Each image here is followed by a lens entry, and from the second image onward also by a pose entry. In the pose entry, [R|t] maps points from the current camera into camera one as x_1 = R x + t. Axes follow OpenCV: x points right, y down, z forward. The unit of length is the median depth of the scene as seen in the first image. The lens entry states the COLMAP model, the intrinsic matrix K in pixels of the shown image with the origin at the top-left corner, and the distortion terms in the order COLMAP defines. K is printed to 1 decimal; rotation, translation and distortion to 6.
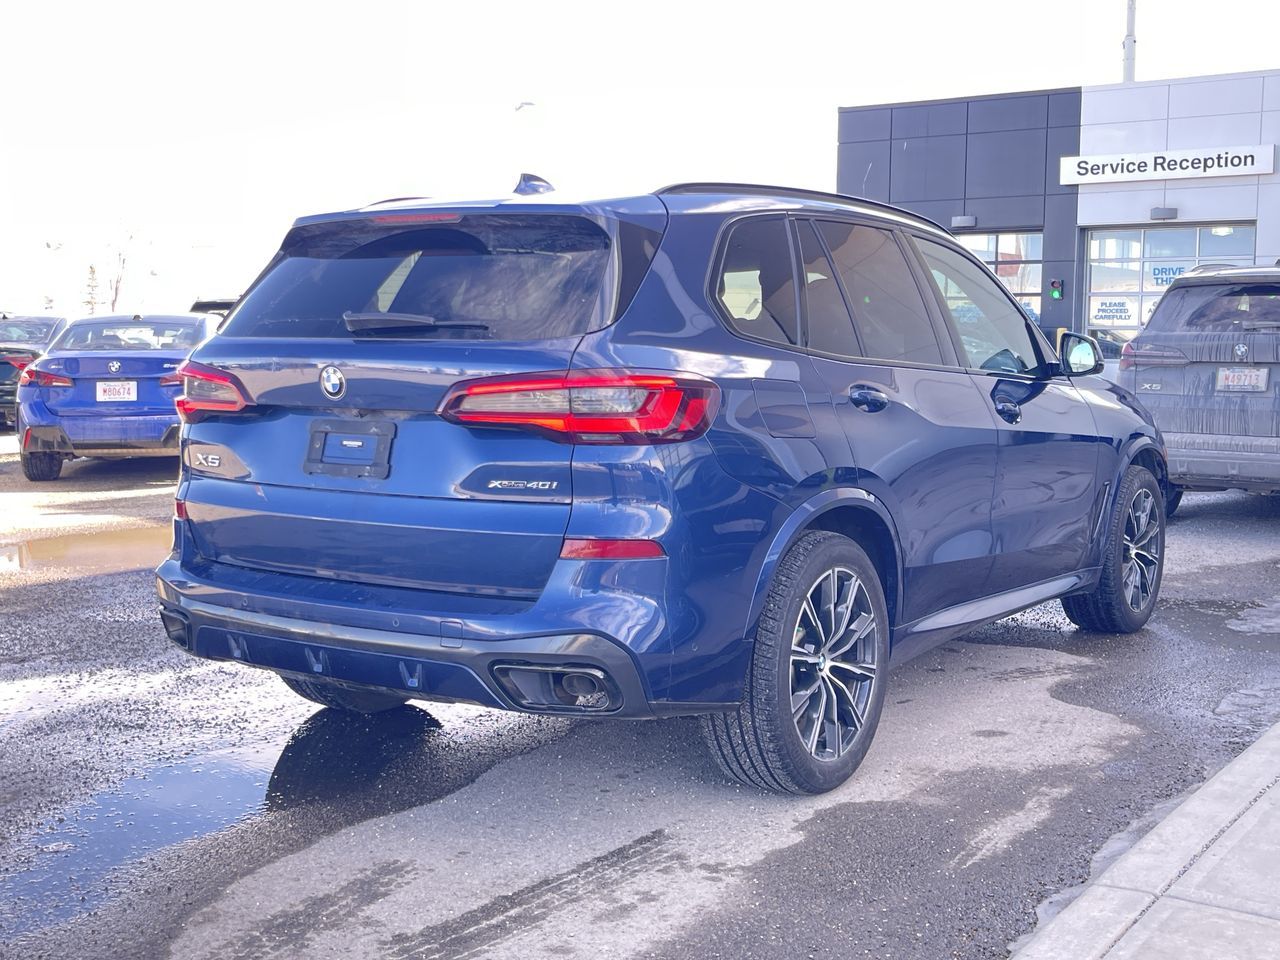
lens RADIAL K [[1552.3, 0, 657.9], [0, 1552.3, 468.0], [0, 0, 1]] dist [0.085305, -0.188553]
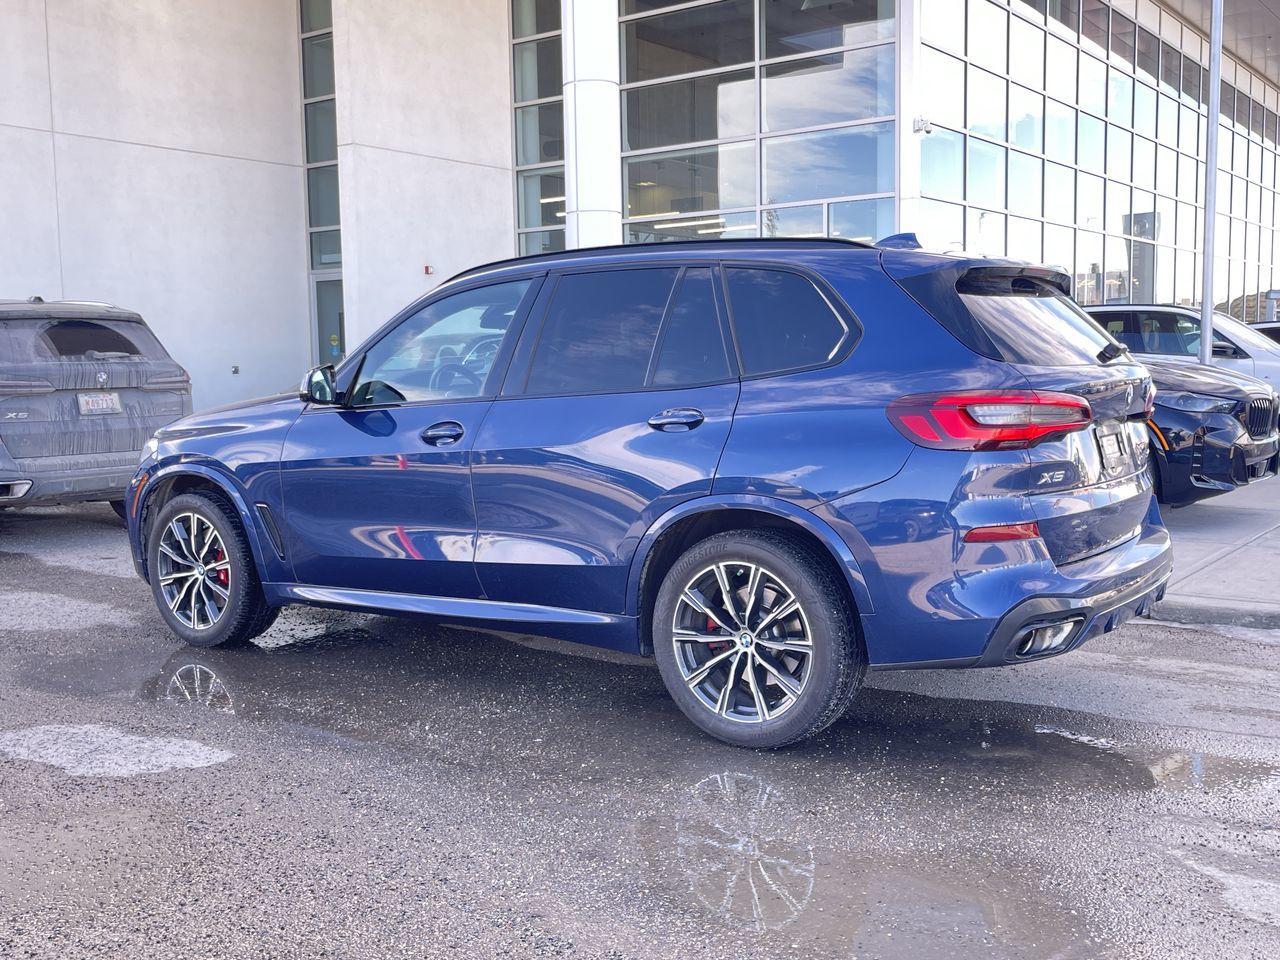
lens RADIAL K [[1300.2, 0, 640.0], [0, 1300.2, 480.0], [0, 0, 1]] dist [0.048774, -0.038302]
pose [[0.034863, -0.104816, 0.993880, -1.238525], [0.100588, 0.989803, 0.100858, -0.128006], [-0.994317, 0.096456, 0.045051, 1.267269]]
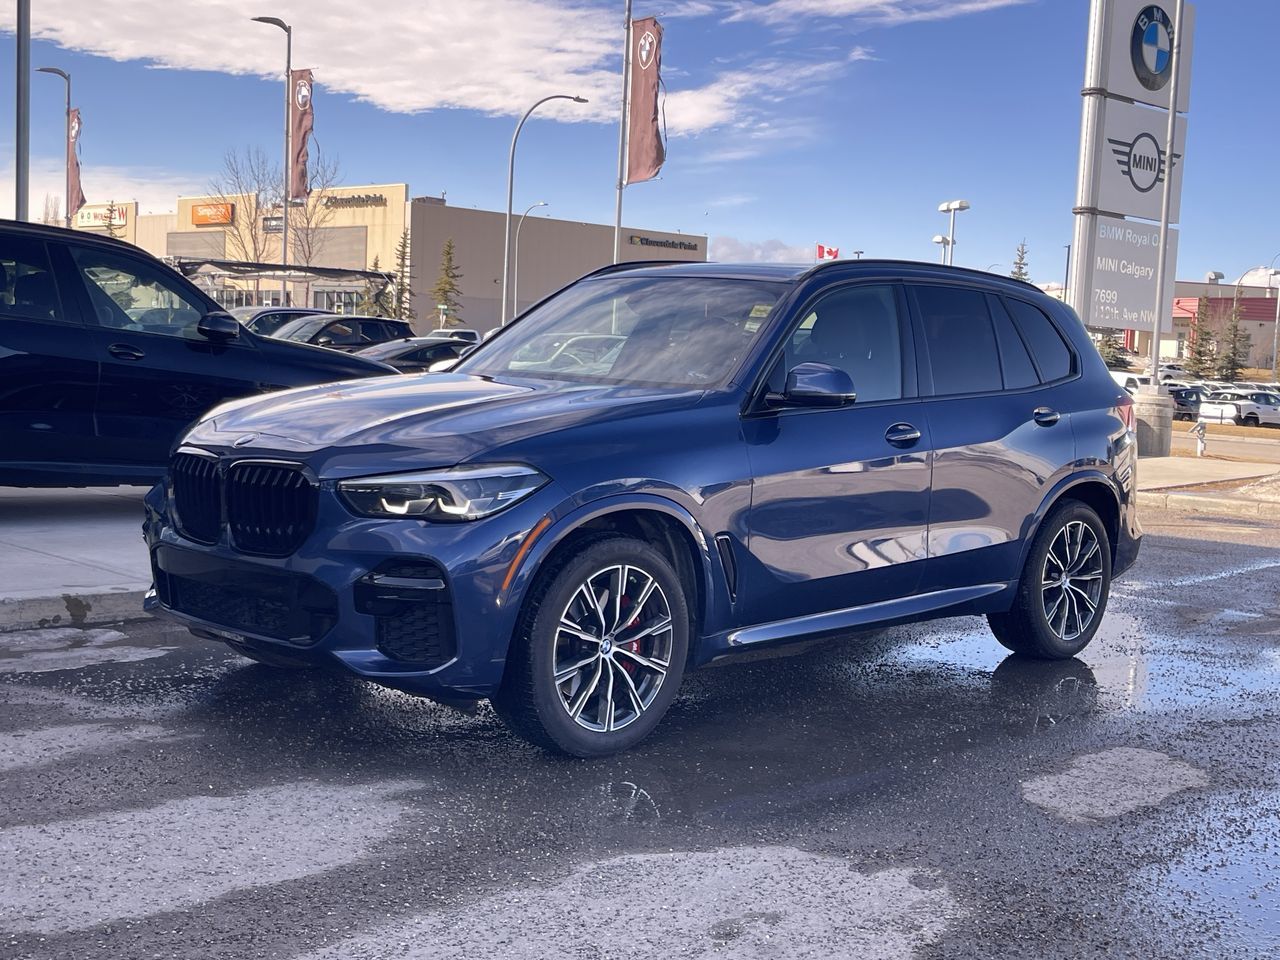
lens RADIAL K [[1579.4, 0, 640.0], [0, 1579.4, 480.0], [0, 0, 1]] dist [0.073949, -0.294265]
pose [[-0.980695, -0.066592, 0.183853, -0.106497], [-0.036099, 0.985721, 0.164473, -0.255379], [-0.192180, 0.154661, -0.969096, 2.925967]]
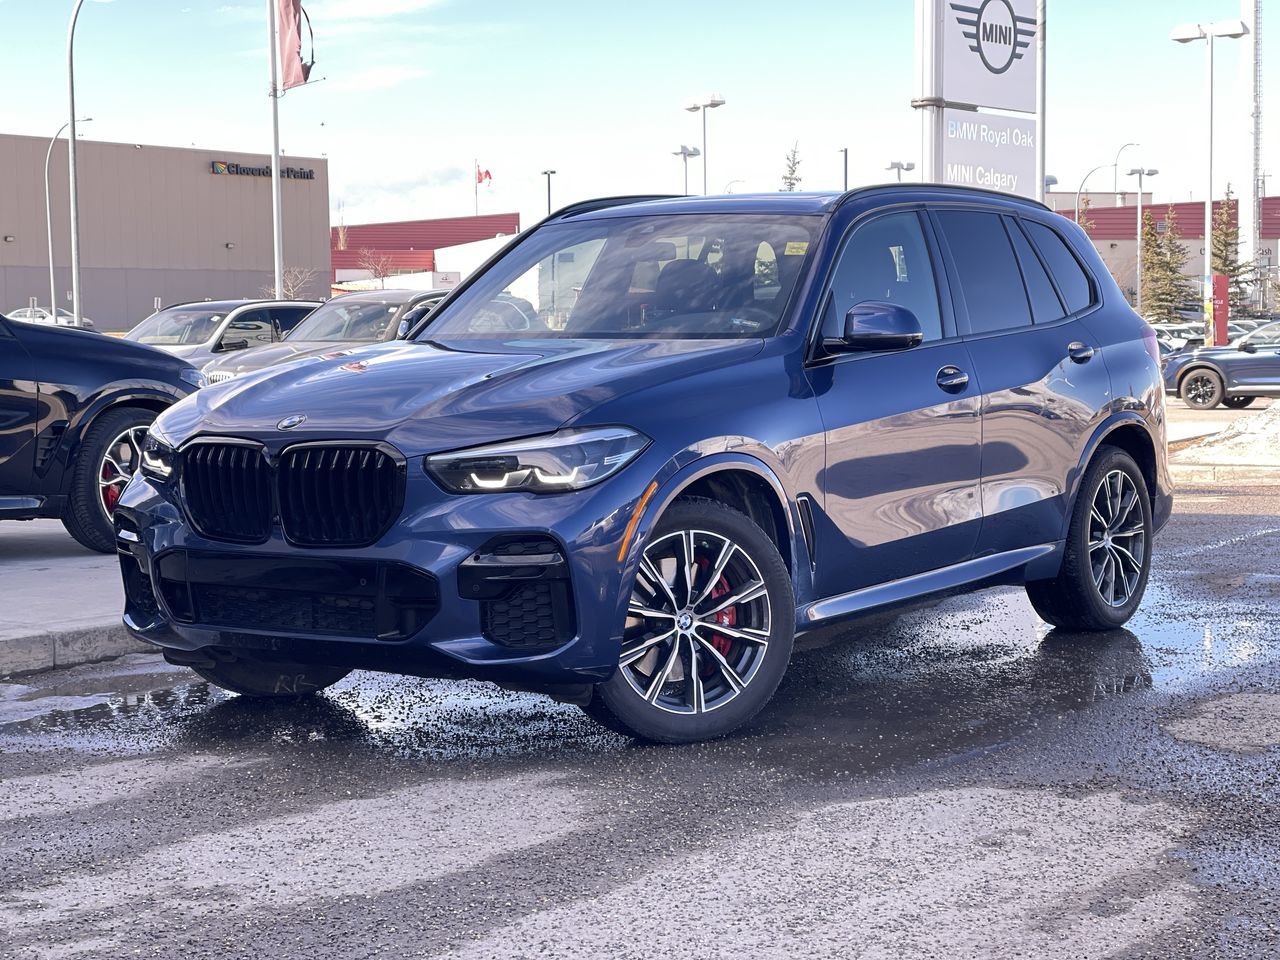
lens RADIAL K [[2319.5, 0, 603.1], [0, 2319.5, 480.8], [0, 0, 1]] dist [0.158703, -0.096458]
pose [[-0.999520, 0.004562, 0.030638, 0.146649], [0.009075, 0.988821, 0.148828, -0.269316], [-0.029617, 0.149035, -0.988388, 3.357102]]
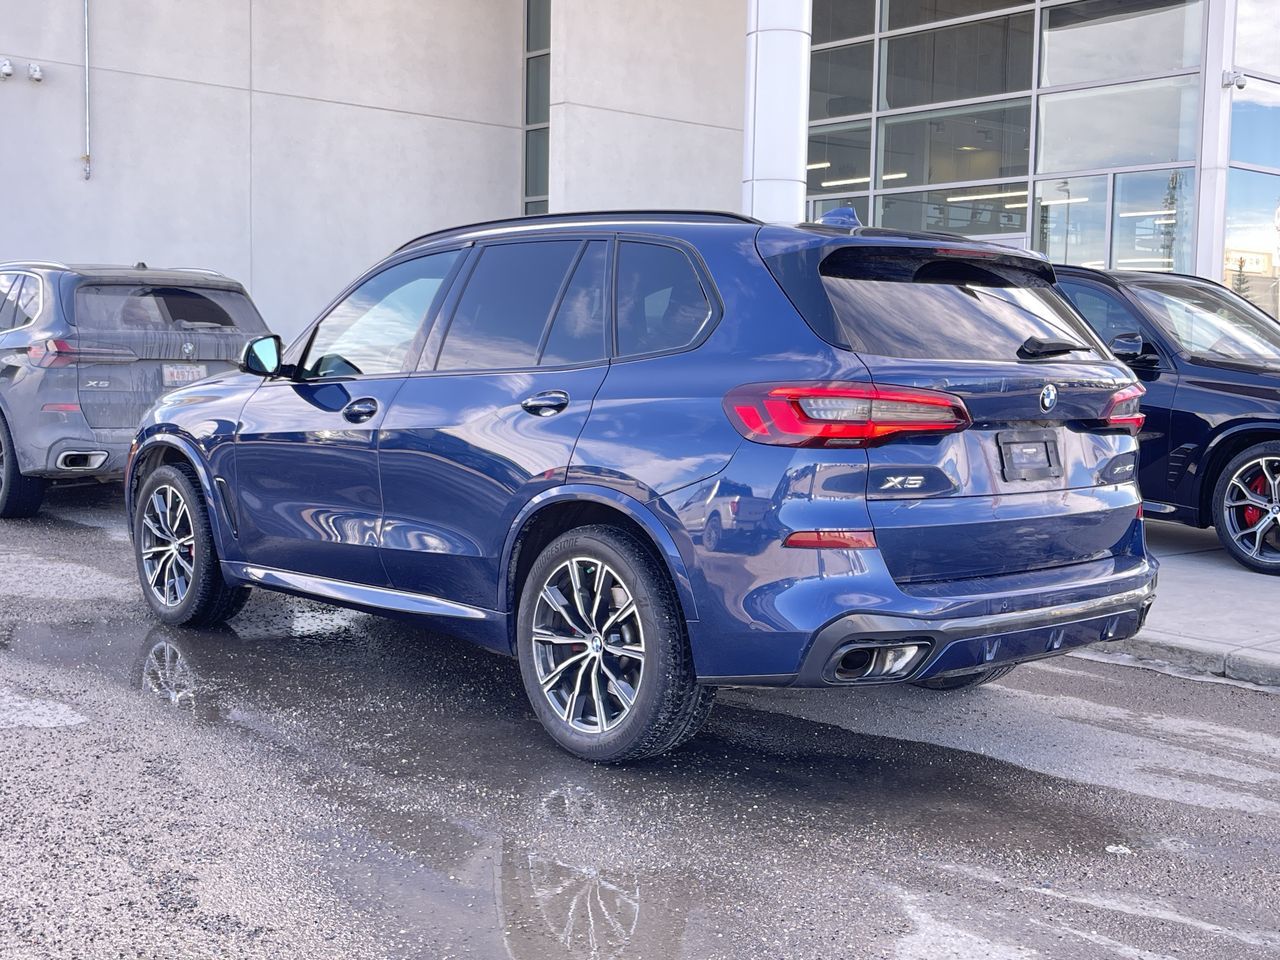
lens RADIAL K [[1552.3, 0, 657.9], [0, 1552.3, 468.0], [0, 0, 1]] dist [0.085305, -0.188553]
pose [[0.253576, -0.076912, 0.964253, -1.297788], [0.064076, 0.995980, 0.062592, -0.087212], [-0.965191, 0.045914, 0.257485, 0.907779]]
